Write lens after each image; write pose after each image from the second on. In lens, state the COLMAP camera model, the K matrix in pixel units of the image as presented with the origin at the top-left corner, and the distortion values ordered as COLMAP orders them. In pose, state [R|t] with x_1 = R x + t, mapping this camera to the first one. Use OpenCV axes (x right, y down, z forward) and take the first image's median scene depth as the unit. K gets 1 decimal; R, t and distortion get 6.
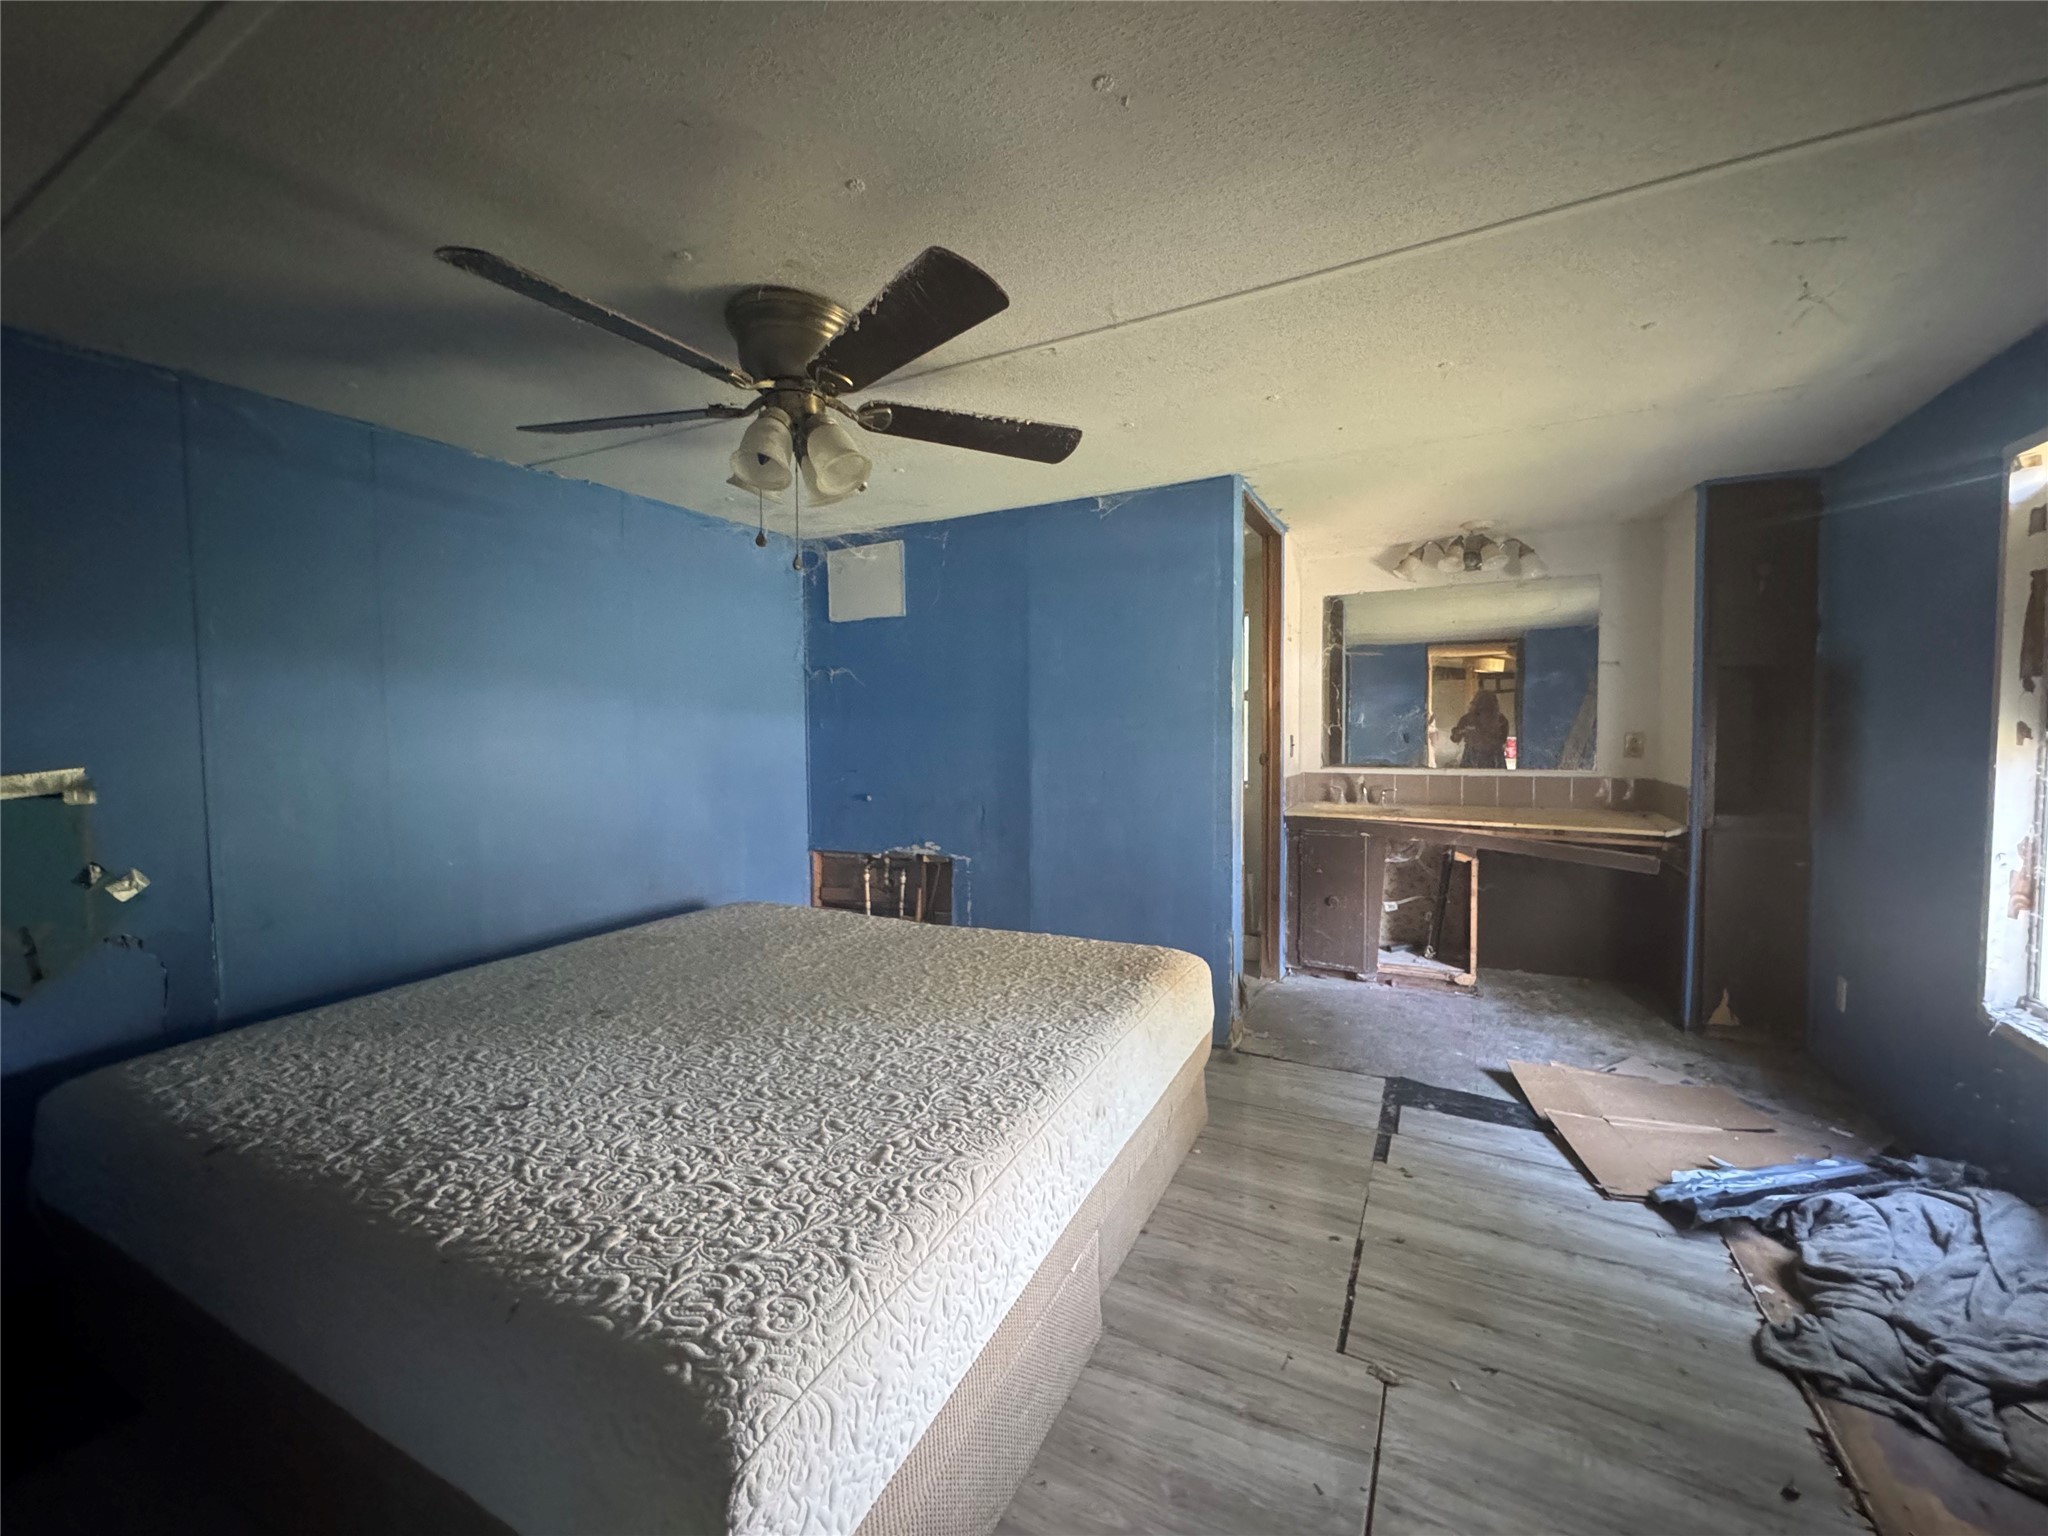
lens RADIAL K [[818.3, 0, 1022.6], [0, 818.3, 768.0], [0, 0, 1]] dist [-0.002320, 0.000349]
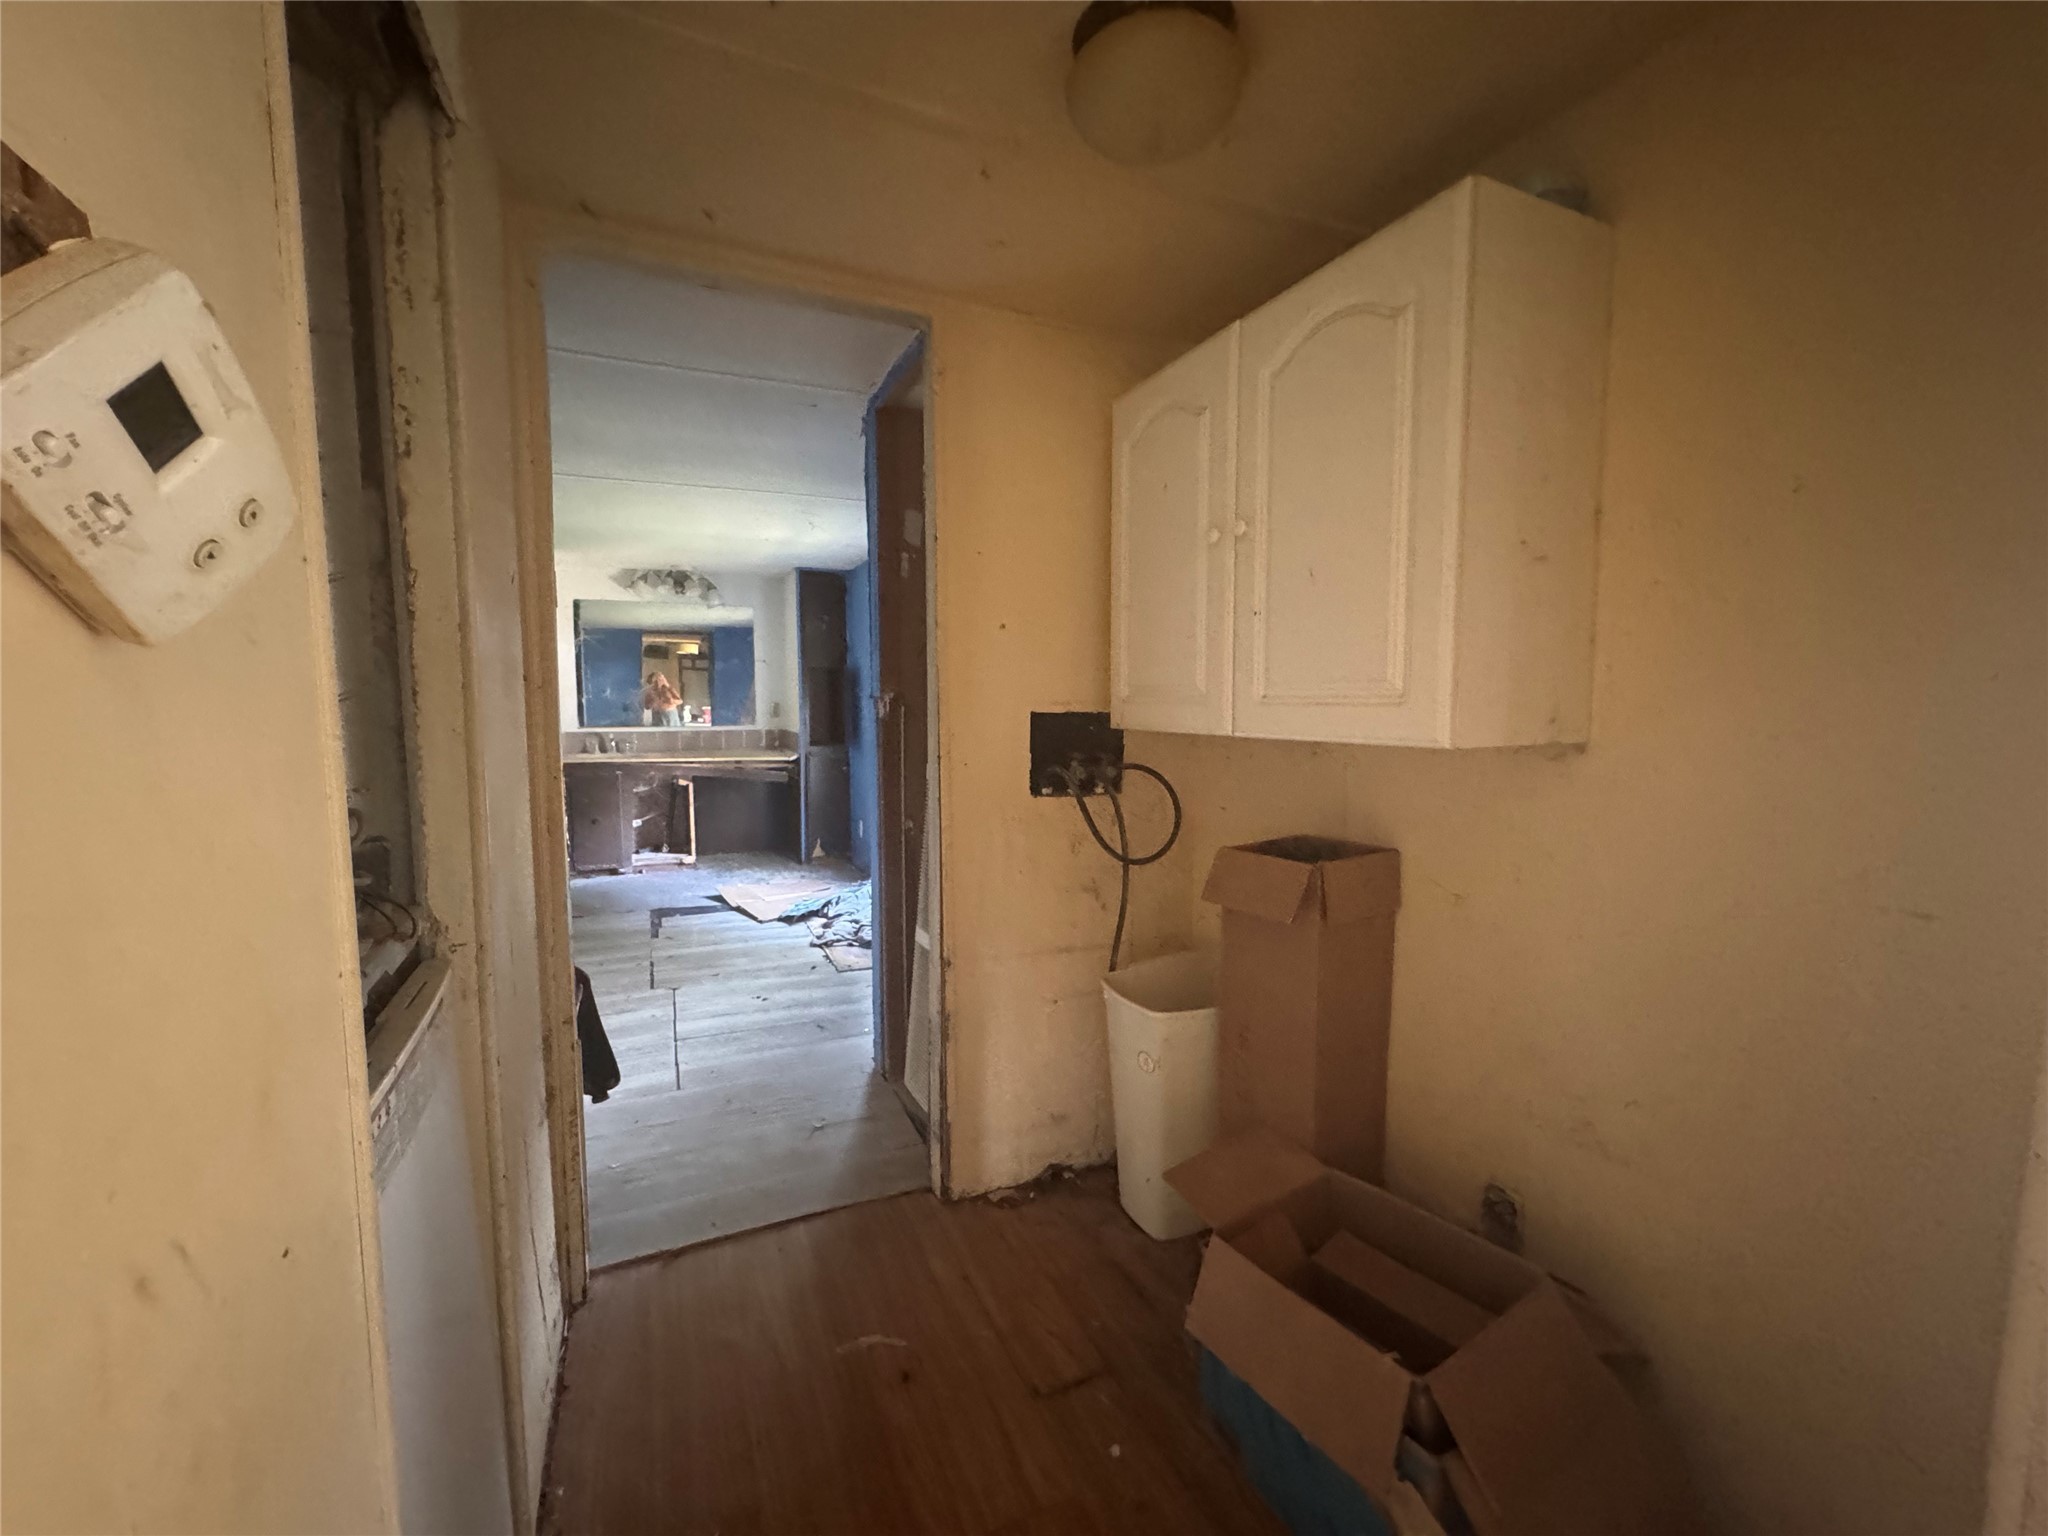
lens RADIAL K [[818.3, 0, 1022.6], [0, 818.3, 768.0], [0, 0, 1]] dist [-0.002320, 0.000349]
pose [[0.615179, -0.058029, 0.786249, -0.275796], [0.028818, 0.998276, 0.051129, 0.020045], [-0.787860, -0.008795, 0.615791, -0.448175]]
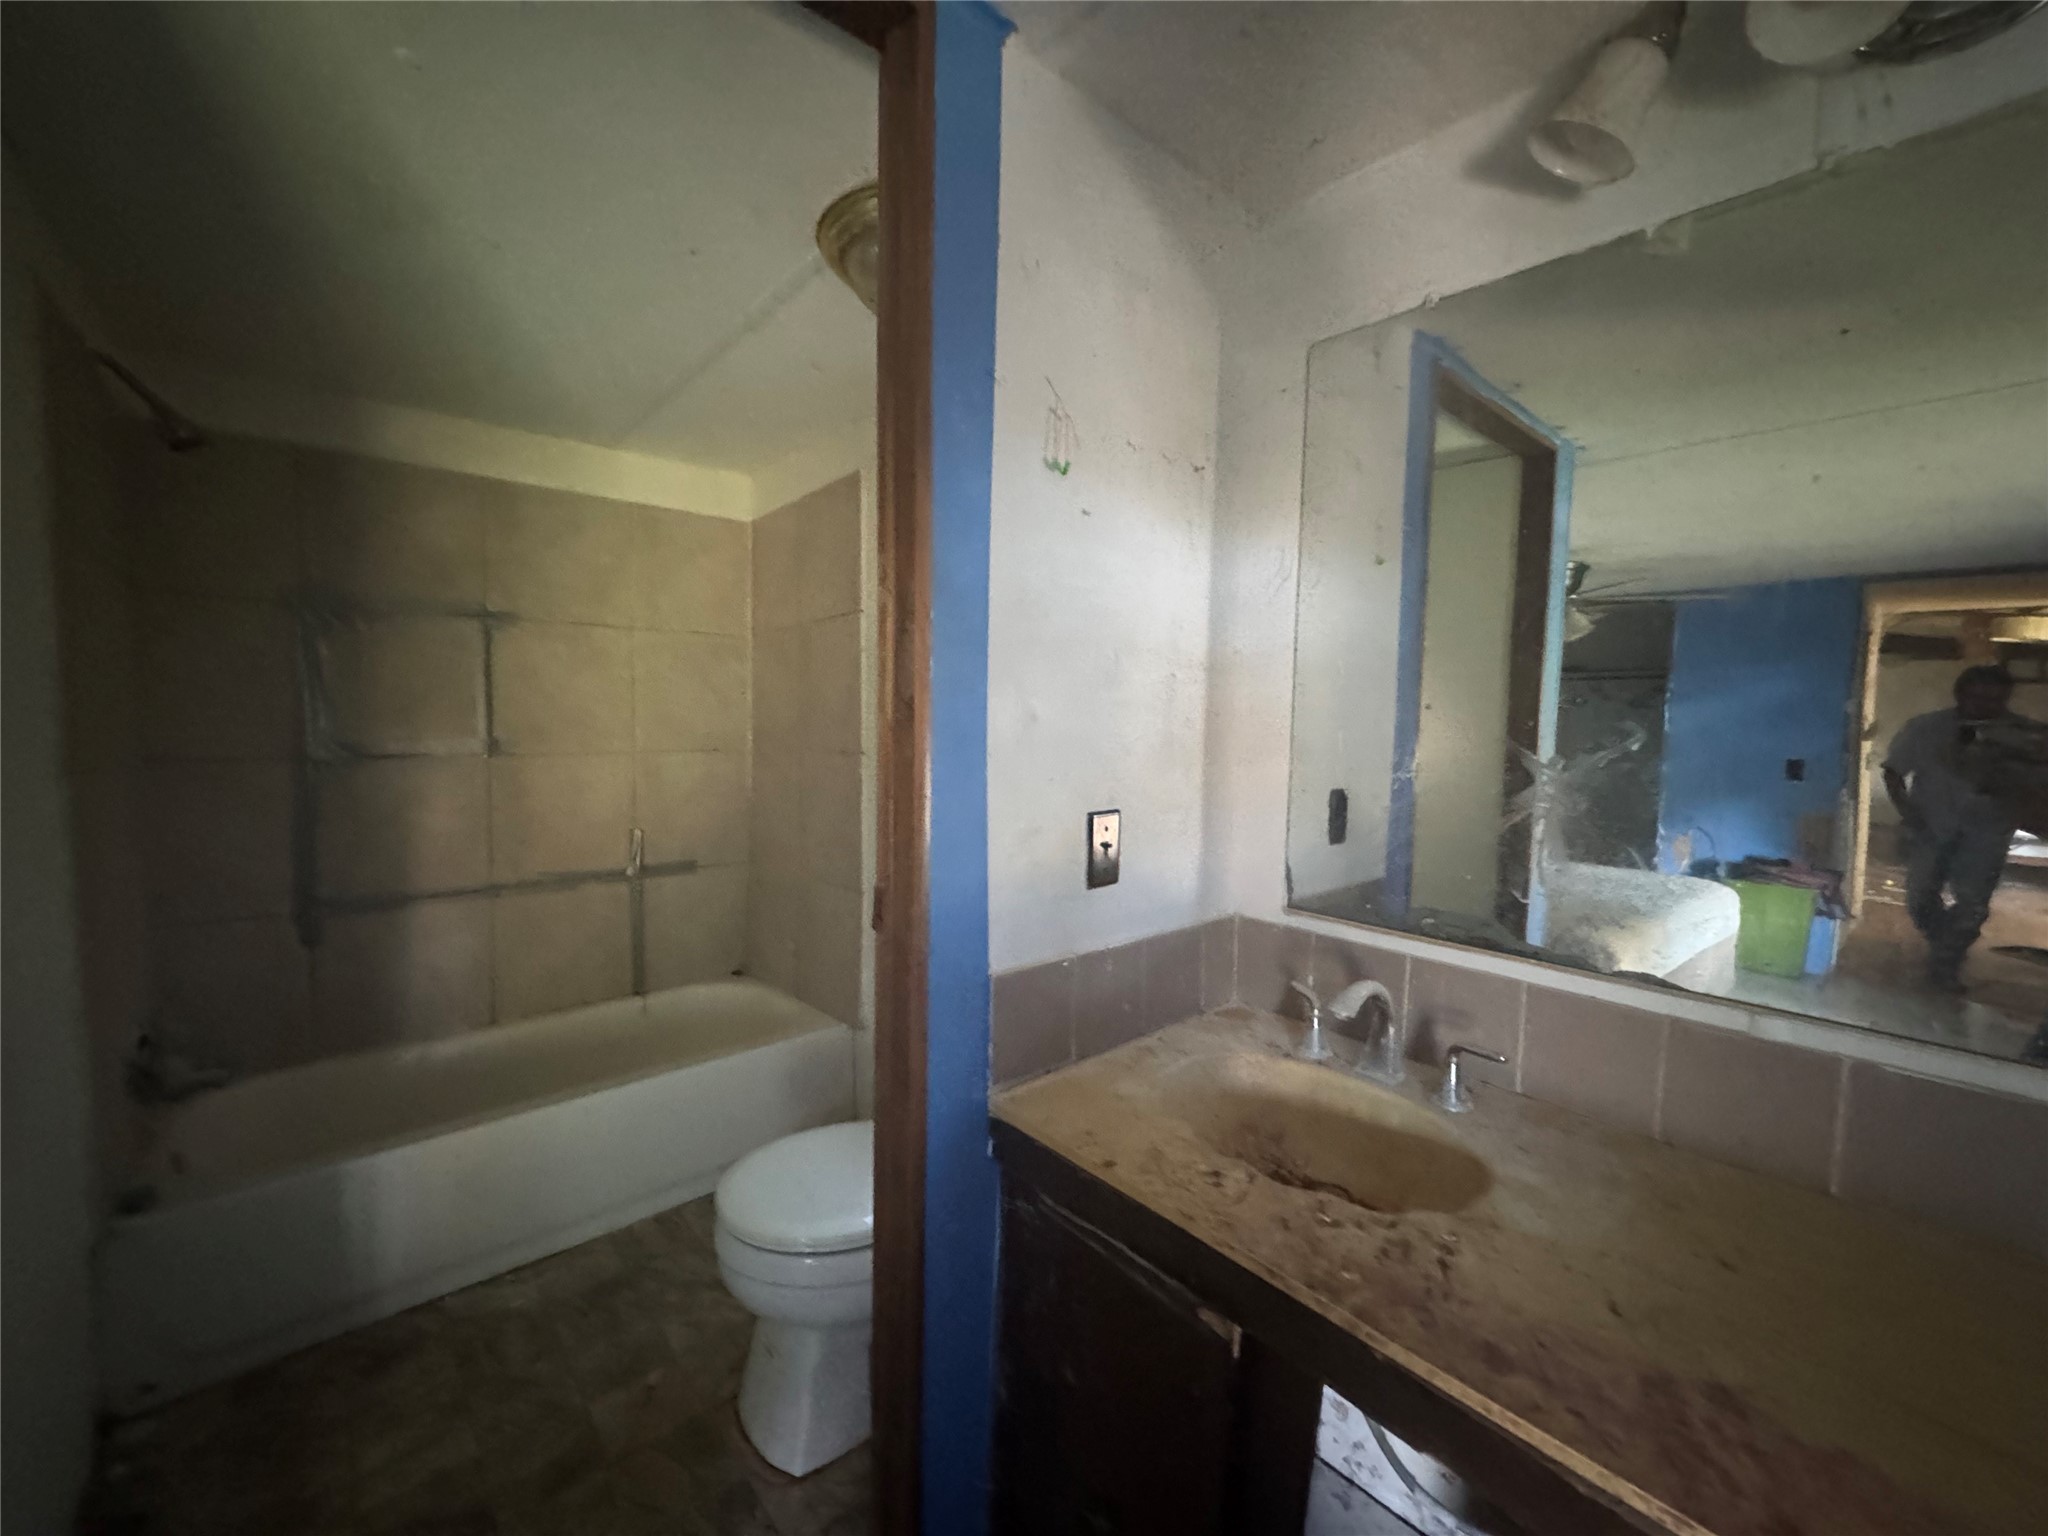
lens RADIAL K [[818.3, 0, 1022.6], [0, 818.3, 768.0], [0, 0, 1]] dist [-0.002320, 0.000349]
pose [[0.933985, 0.052662, -0.353411, 0.433931], [-0.045017, 0.998541, 0.029822, -0.068713], [0.354466, -0.011944, 0.934993, 0.765933]]
